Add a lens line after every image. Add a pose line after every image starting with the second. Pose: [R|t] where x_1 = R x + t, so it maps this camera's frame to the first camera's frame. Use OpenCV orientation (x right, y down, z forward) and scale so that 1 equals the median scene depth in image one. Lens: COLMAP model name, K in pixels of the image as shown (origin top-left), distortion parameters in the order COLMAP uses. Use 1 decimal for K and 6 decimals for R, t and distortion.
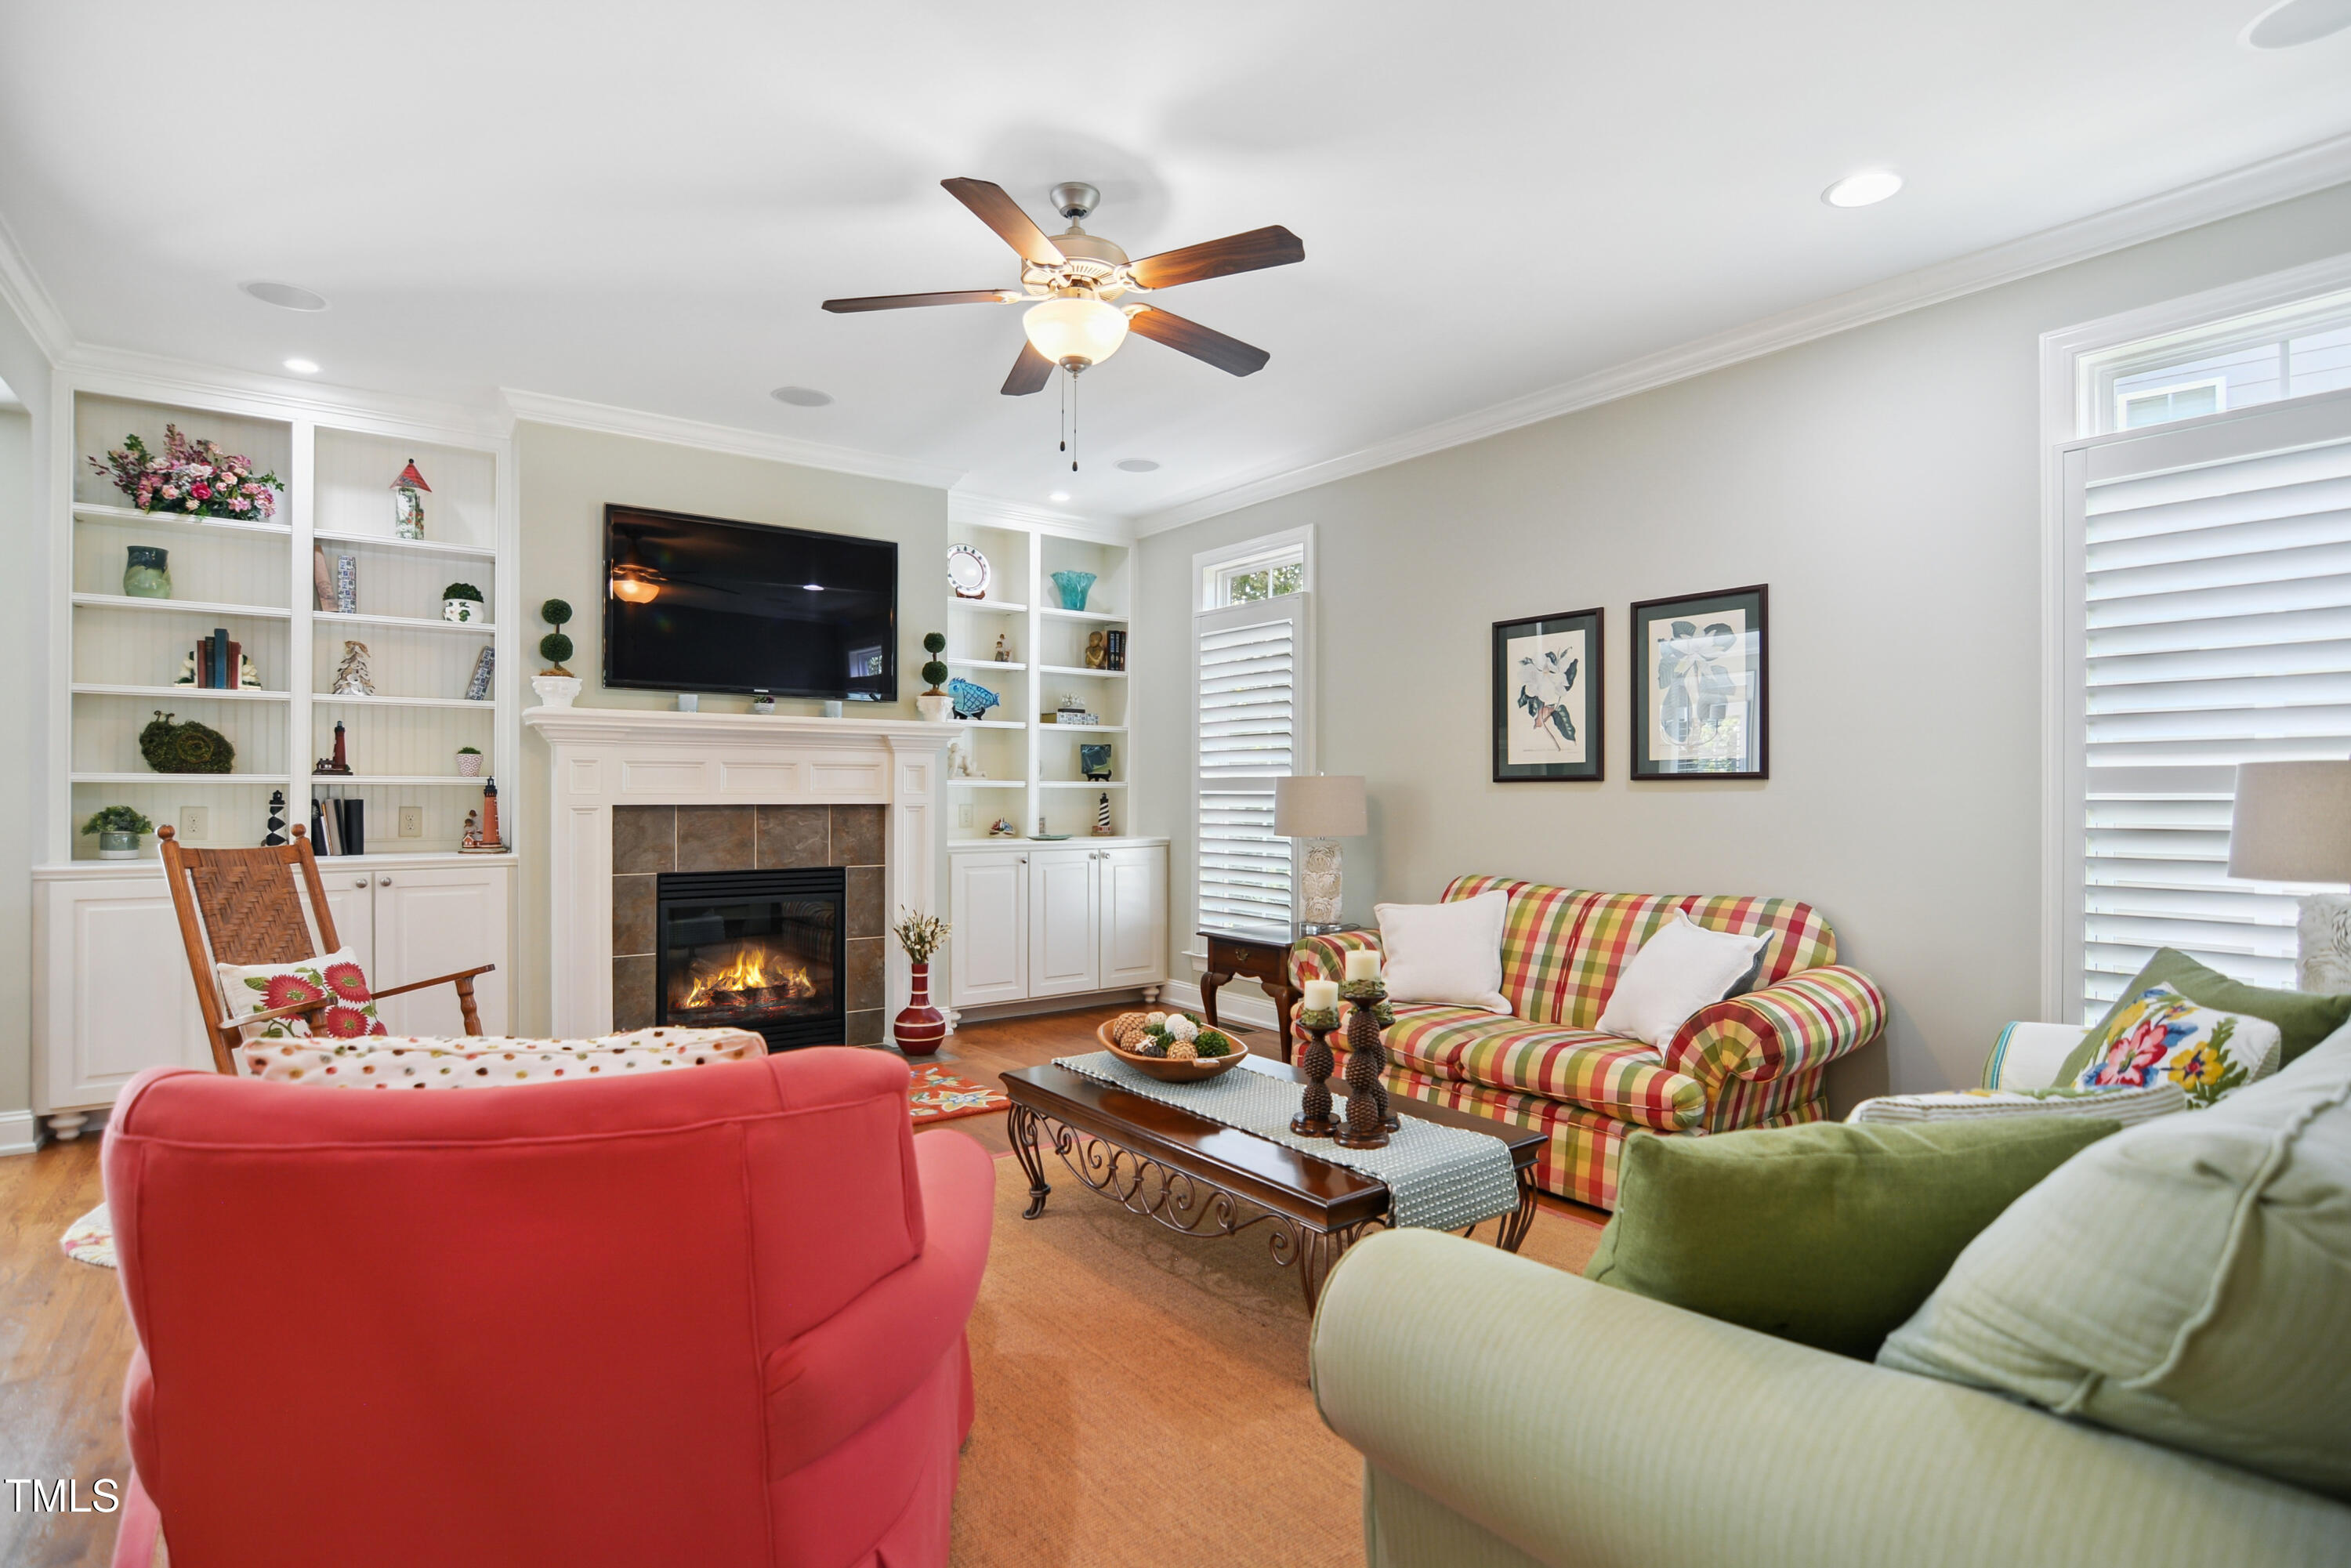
lens RADIAL K [[1161.0, 0, 1162.1], [0, 1161.0, 793.6], [0, 0, 1]] dist [-0.039071, 0.010619]
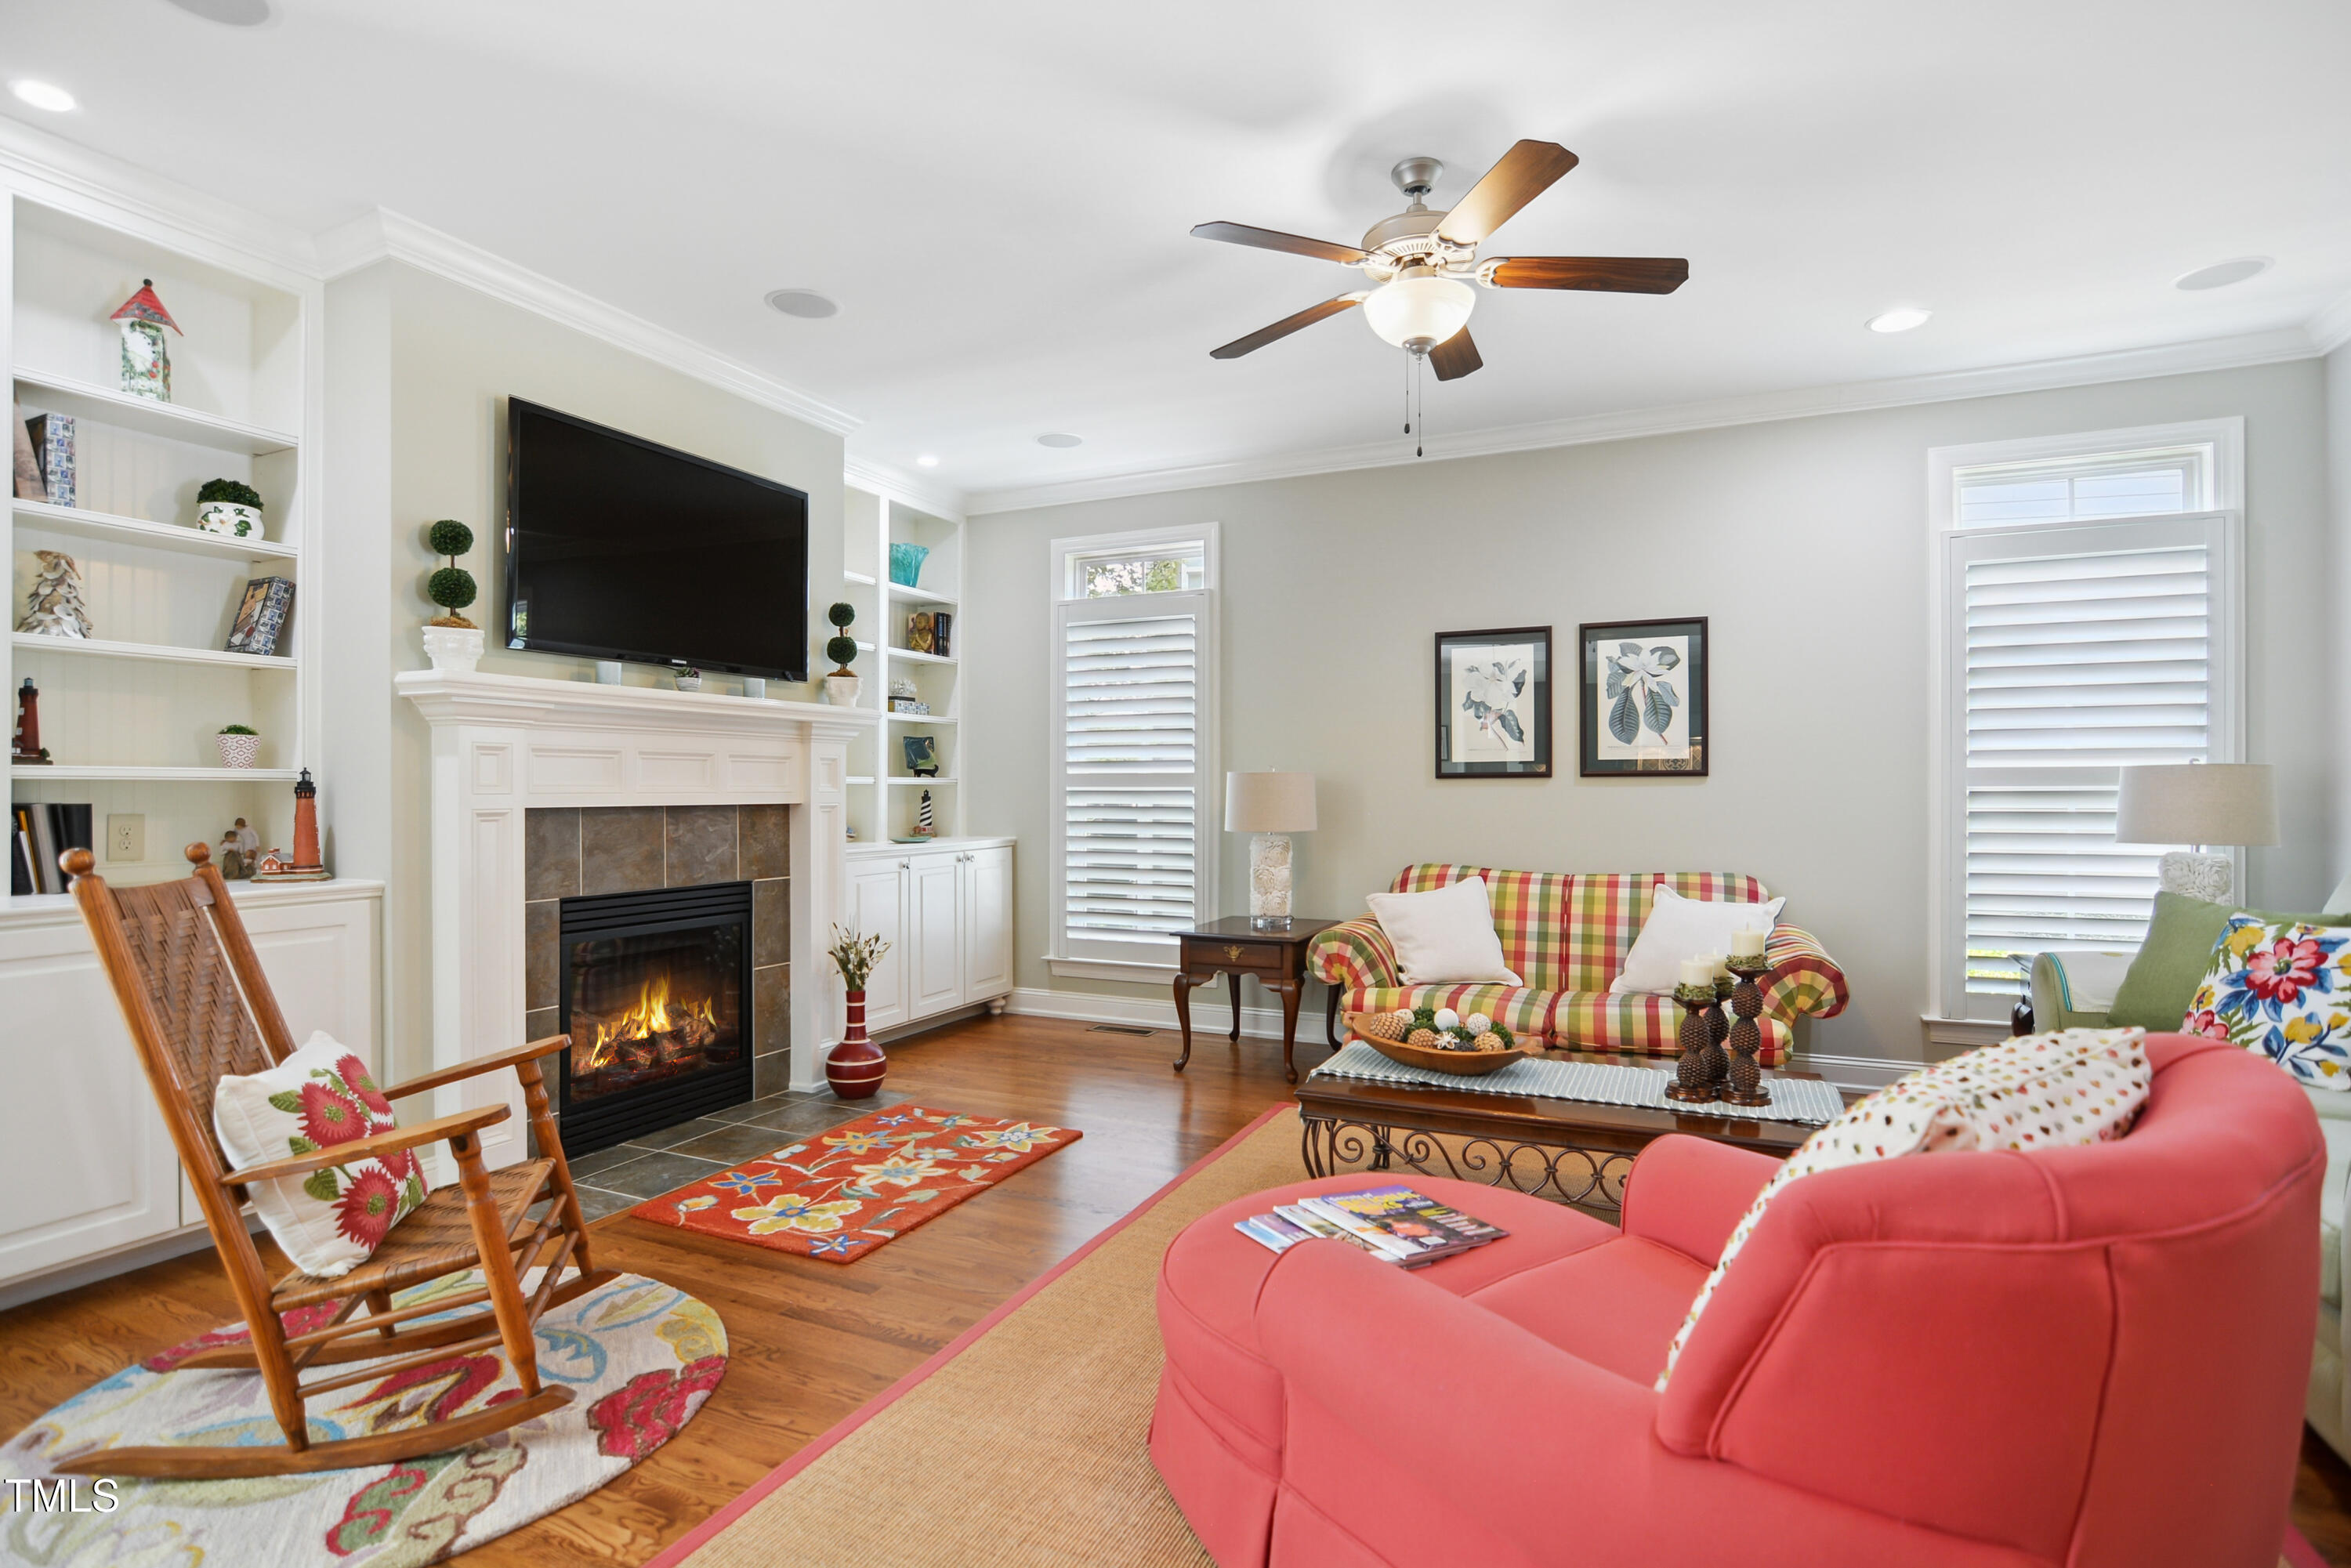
lens RADIAL K [[1161.0, 0, 1162.1], [0, 1161.0, 793.6], [0, 0, 1]] dist [-0.039071, 0.010619]
pose [[0.879335, -0.004994, 0.476178, -0.465699], [0.003777, 0.999987, 0.003513, -0.000280], [-0.476190, -0.001290, 0.879342, 0.161361]]
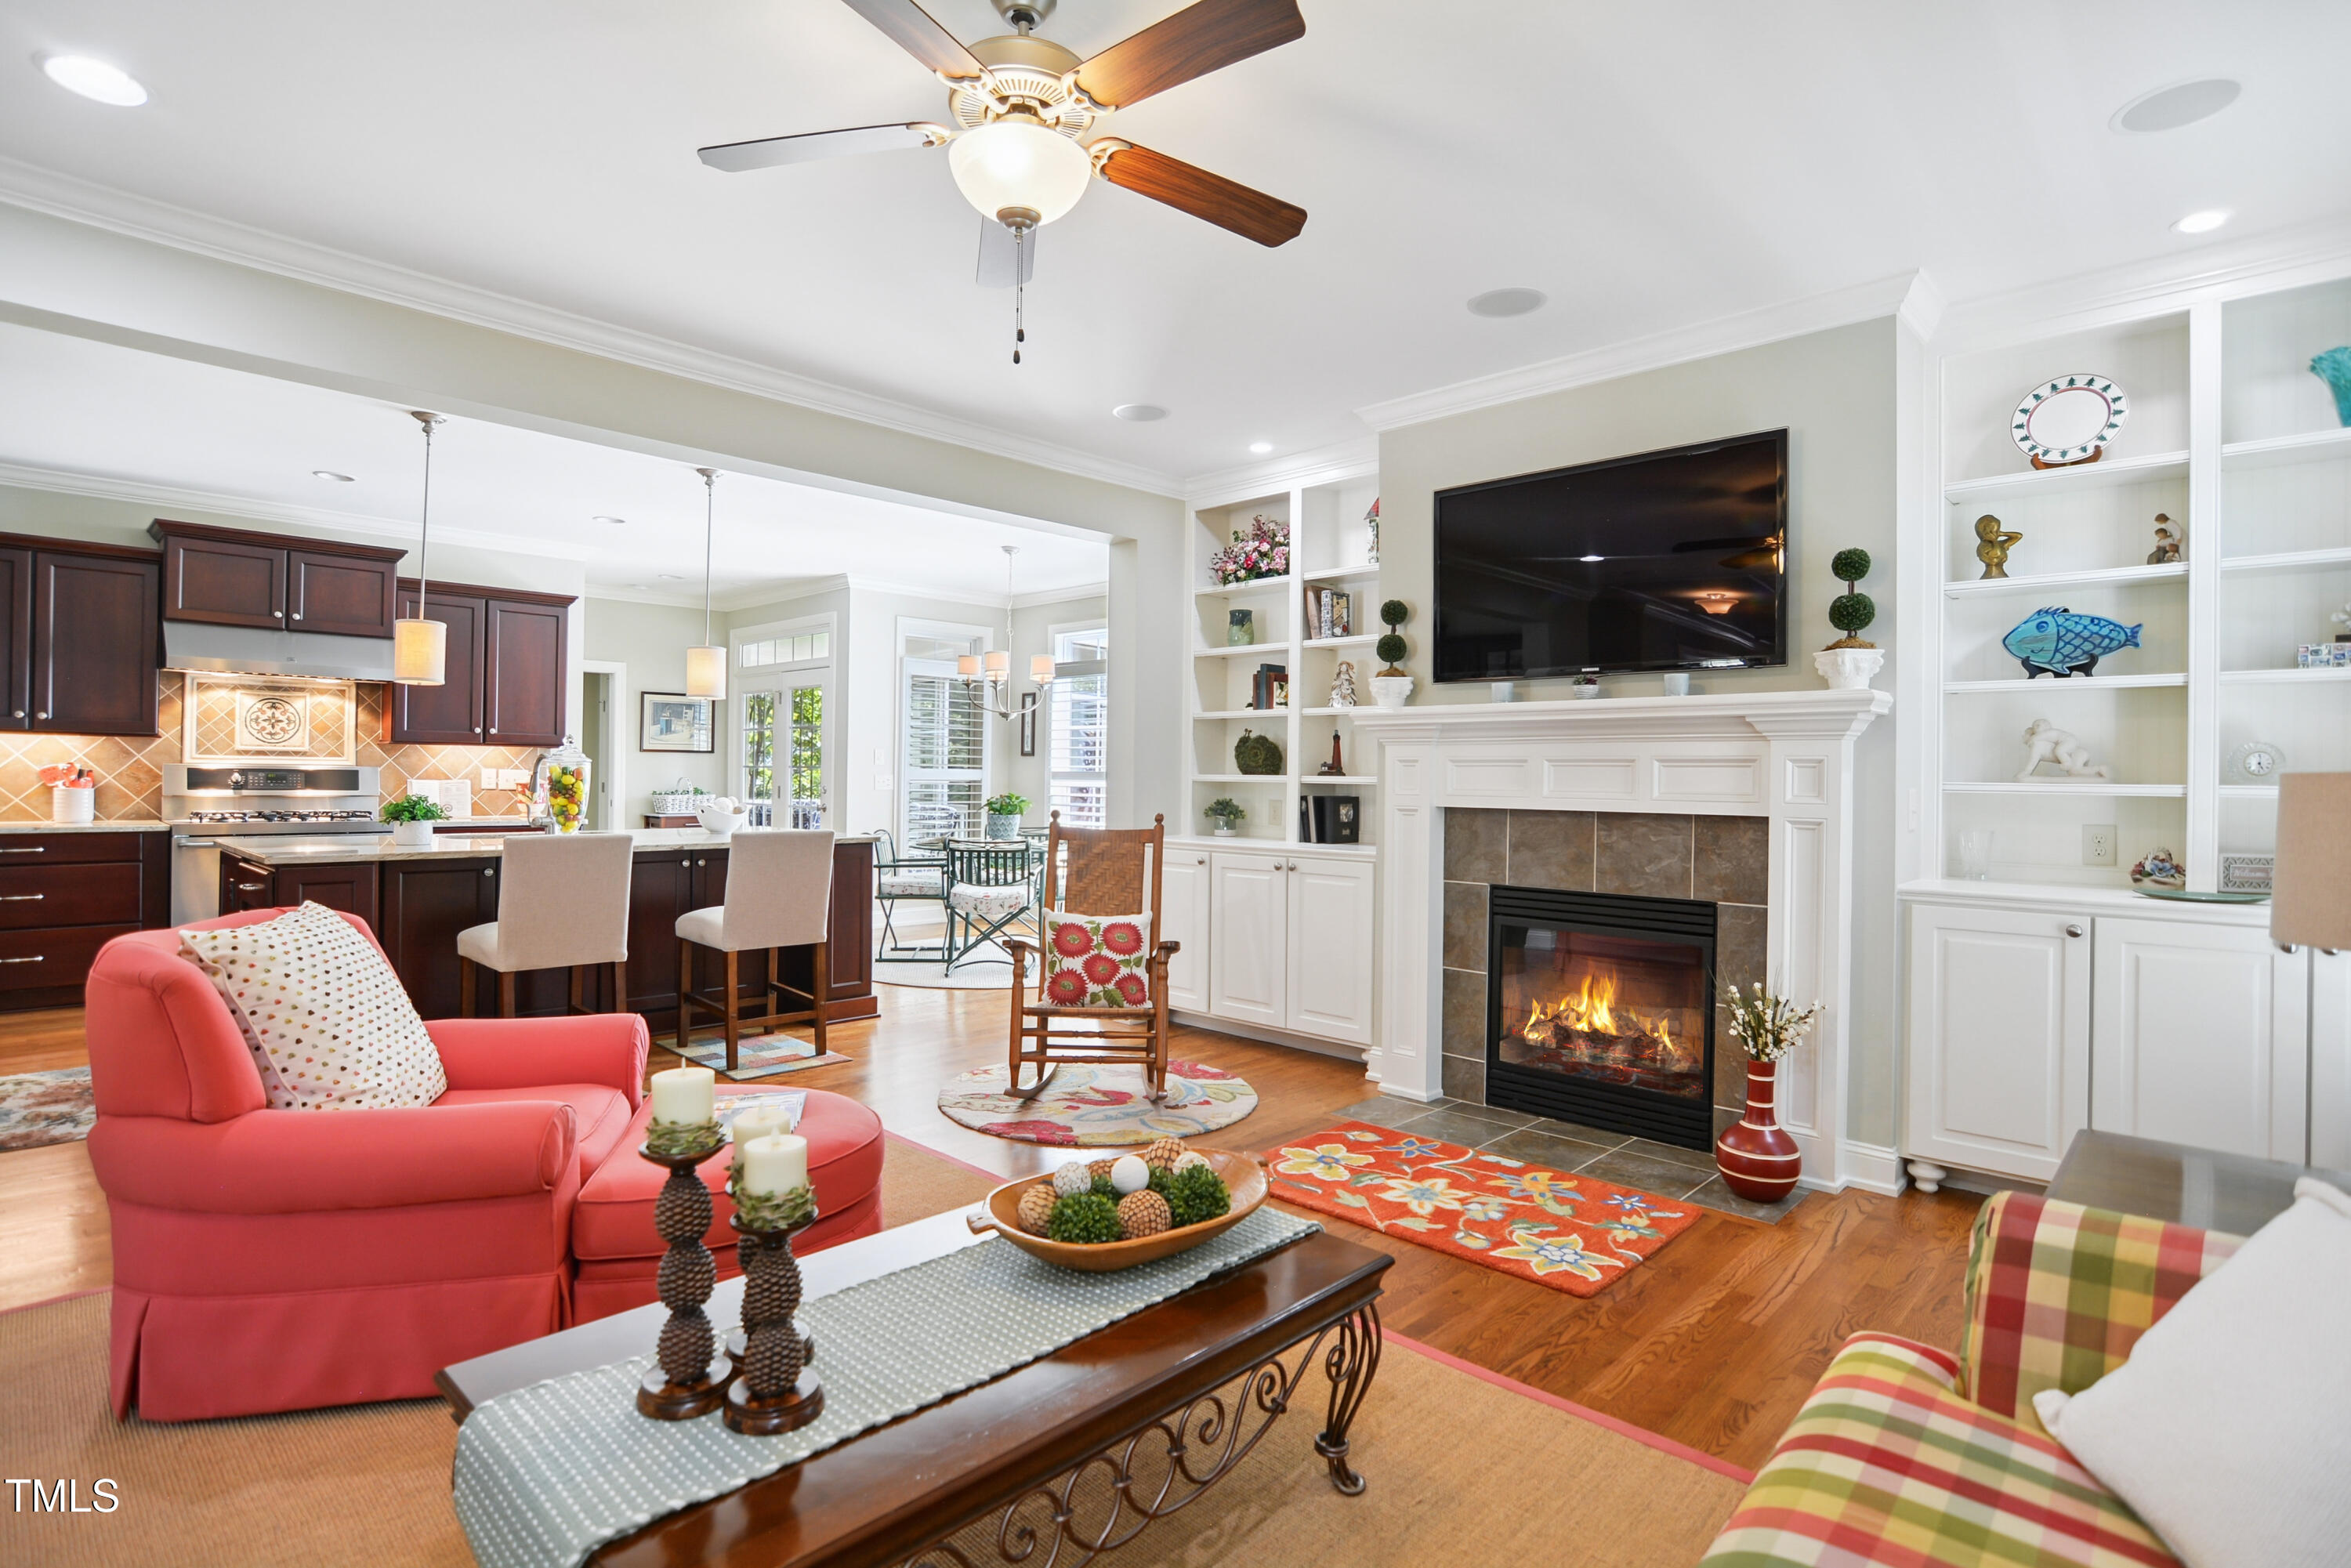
lens RADIAL K [[1152.2, 0, 1168.6], [0, 1152.2, 779.7], [0, 0, 1]] dist [-0.030527, 0.013947]
pose [[0.164197, -0.000486, -0.986427, 0.421521], [-0.015941, 0.999868, -0.003146, -0.005795], [0.986299, 0.016241, 0.164167, 0.625958]]
